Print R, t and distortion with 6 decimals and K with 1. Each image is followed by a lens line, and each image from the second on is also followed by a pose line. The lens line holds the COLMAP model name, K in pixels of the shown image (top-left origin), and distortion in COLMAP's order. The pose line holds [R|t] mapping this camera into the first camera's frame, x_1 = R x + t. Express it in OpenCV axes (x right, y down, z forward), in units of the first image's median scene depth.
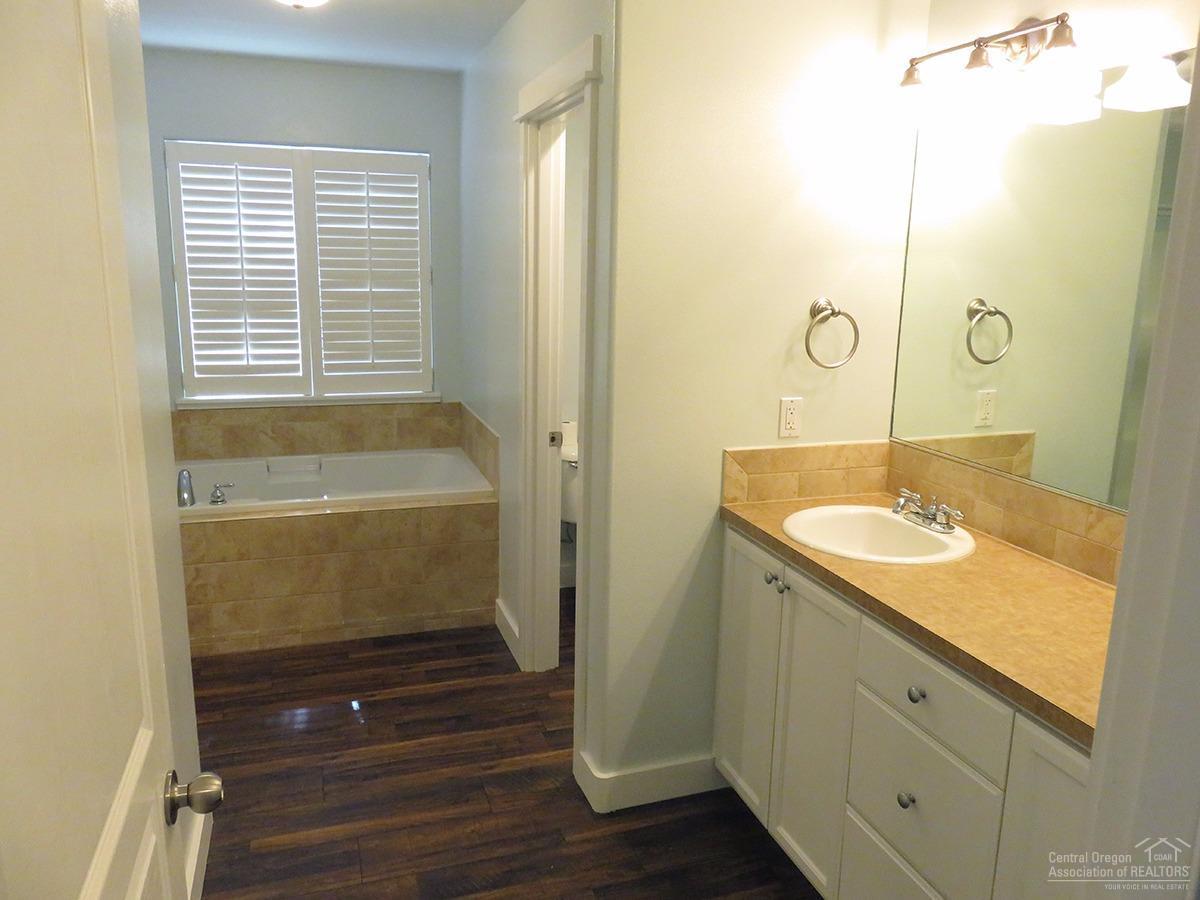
lens RADIAL K [[894.7, 0, 600.0], [0, 894.7, 450.0], [0, 0, 1]] dist [-0.010767, -0.001930]
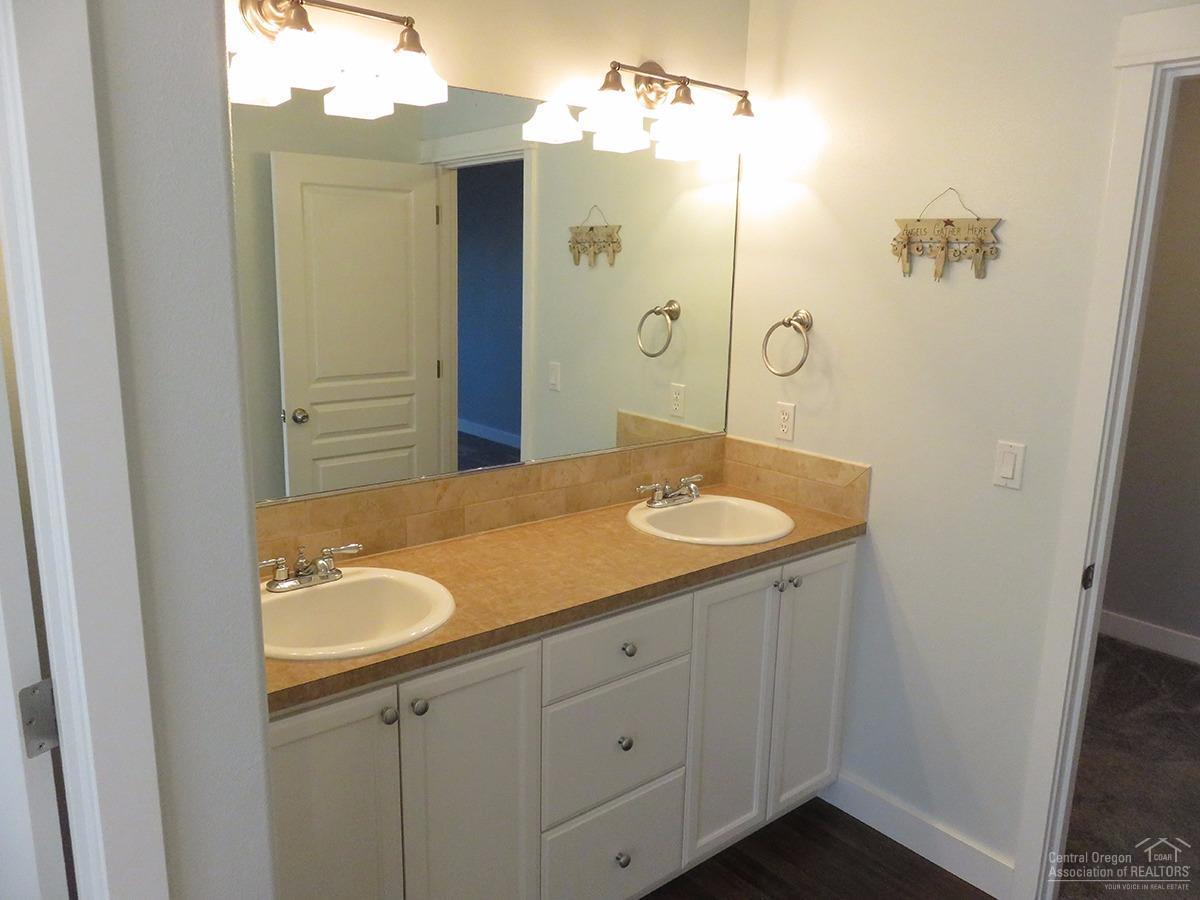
lens RADIAL K [[894.7, 0, 600.0], [0, 894.7, 450.0], [0, 0, 1]] dist [-0.010767, -0.001930]
pose [[-0.330703, -0.218161, 0.918173, -0.573479], [0.192440, 0.936884, 0.291918, -0.279410], [-0.923906, 0.273231, -0.267847, 1.190823]]
